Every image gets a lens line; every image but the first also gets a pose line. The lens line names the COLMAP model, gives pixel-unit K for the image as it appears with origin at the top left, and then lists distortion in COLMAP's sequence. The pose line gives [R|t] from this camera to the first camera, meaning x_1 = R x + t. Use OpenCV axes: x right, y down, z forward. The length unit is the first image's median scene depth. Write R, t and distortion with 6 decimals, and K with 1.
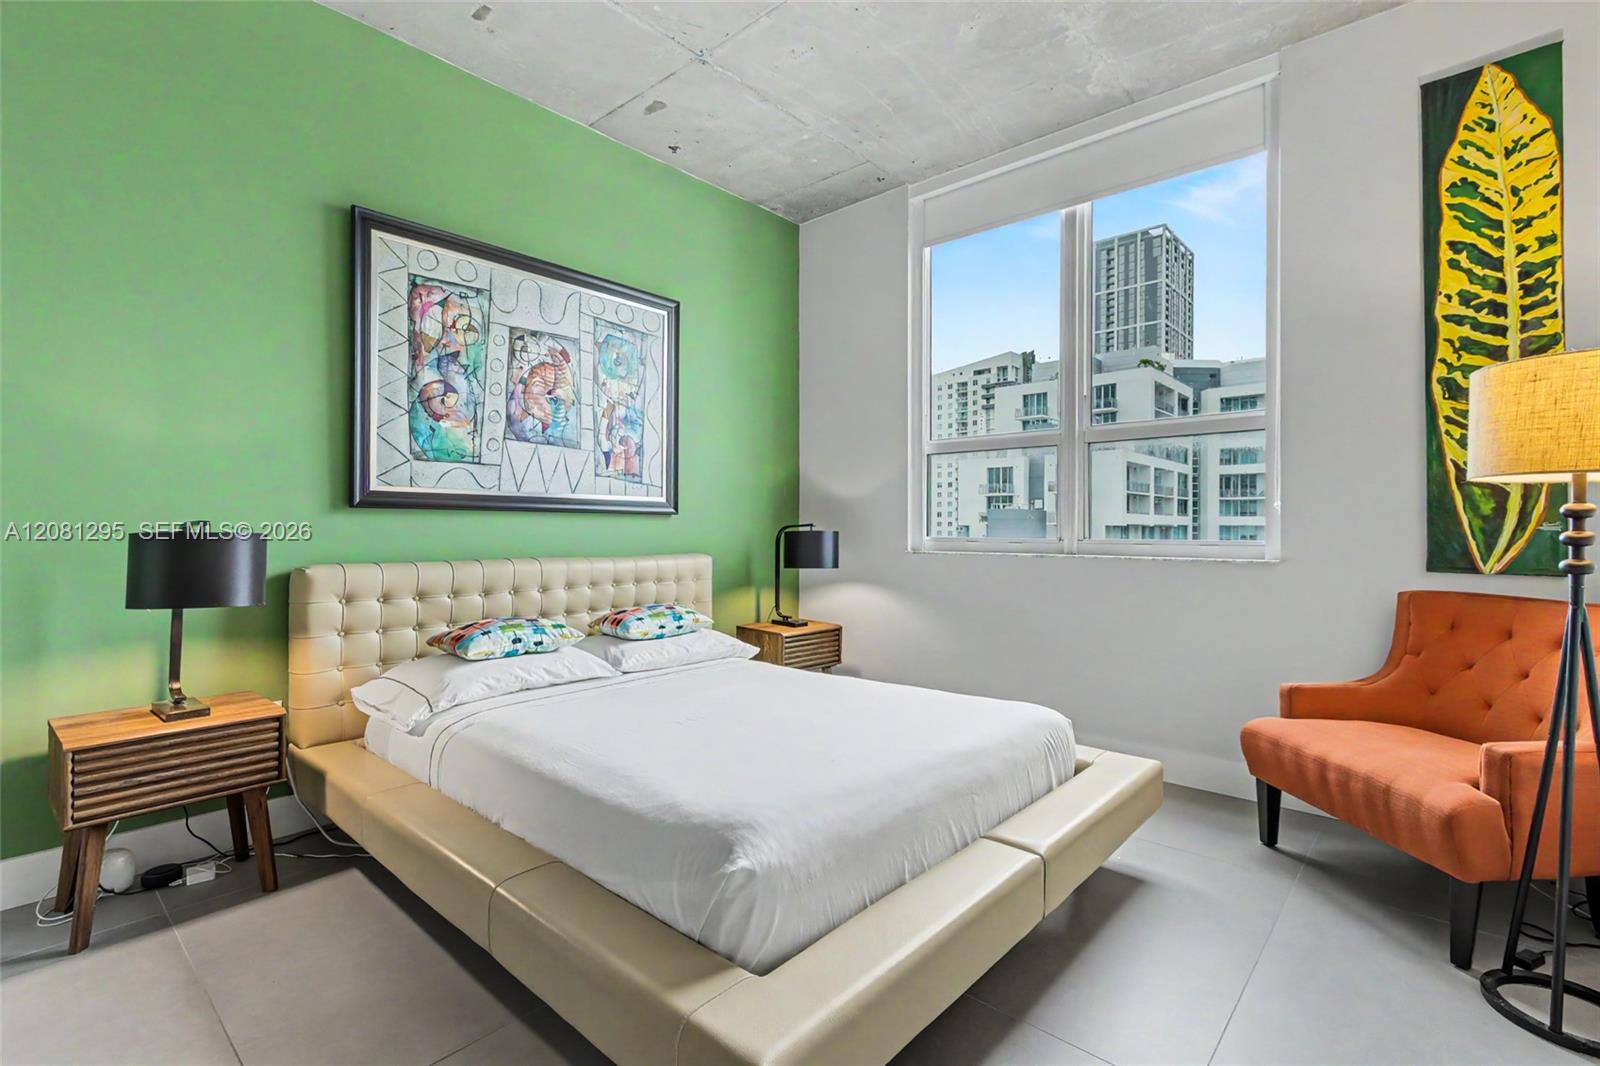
lens RADIAL K [[731.4, 0, 774.1], [0, 731.4, 523.9], [0, 0, 1]] dist [0.004089, -0.002661]
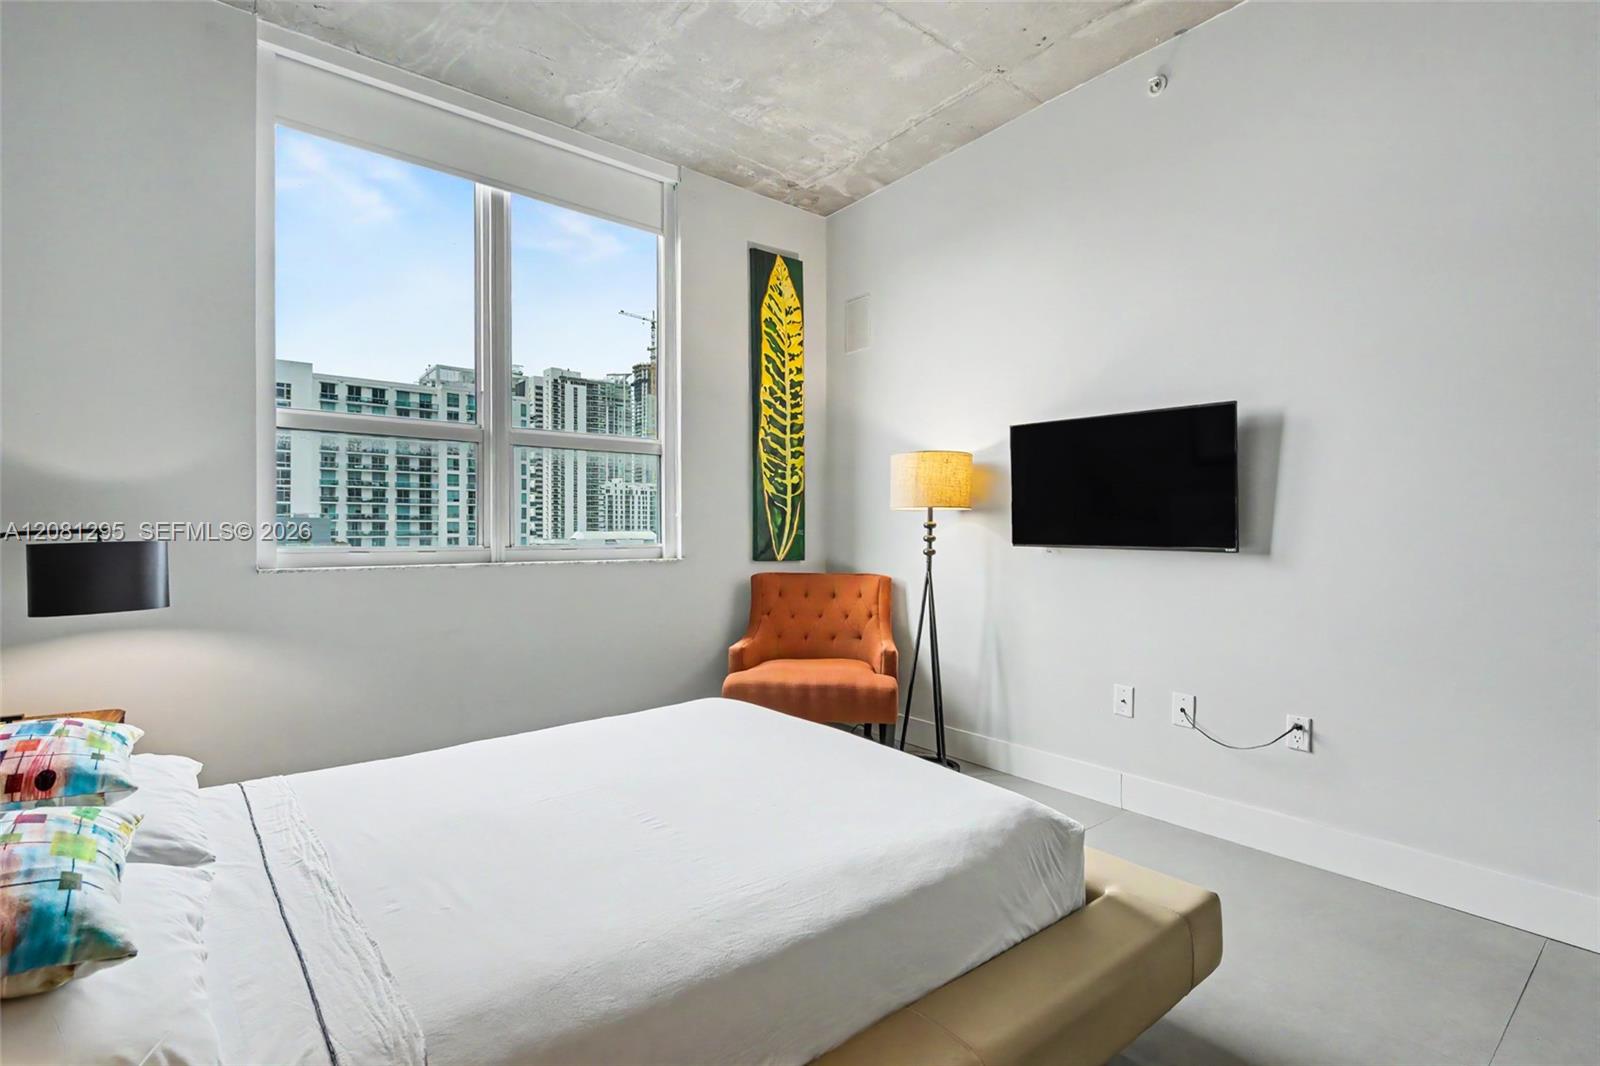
lens RADIAL K [[731.4, 0, 832.2], [0, 731.4, 530.3], [0, 0, 1]] dist [0.004089, -0.002661]
pose [[0.142294, 0.000587, 0.989824, -0.659006], [-0.002591, 0.999997, -0.000221, 0.000593], [-0.989821, -0.002533, 0.142295, 0.639552]]
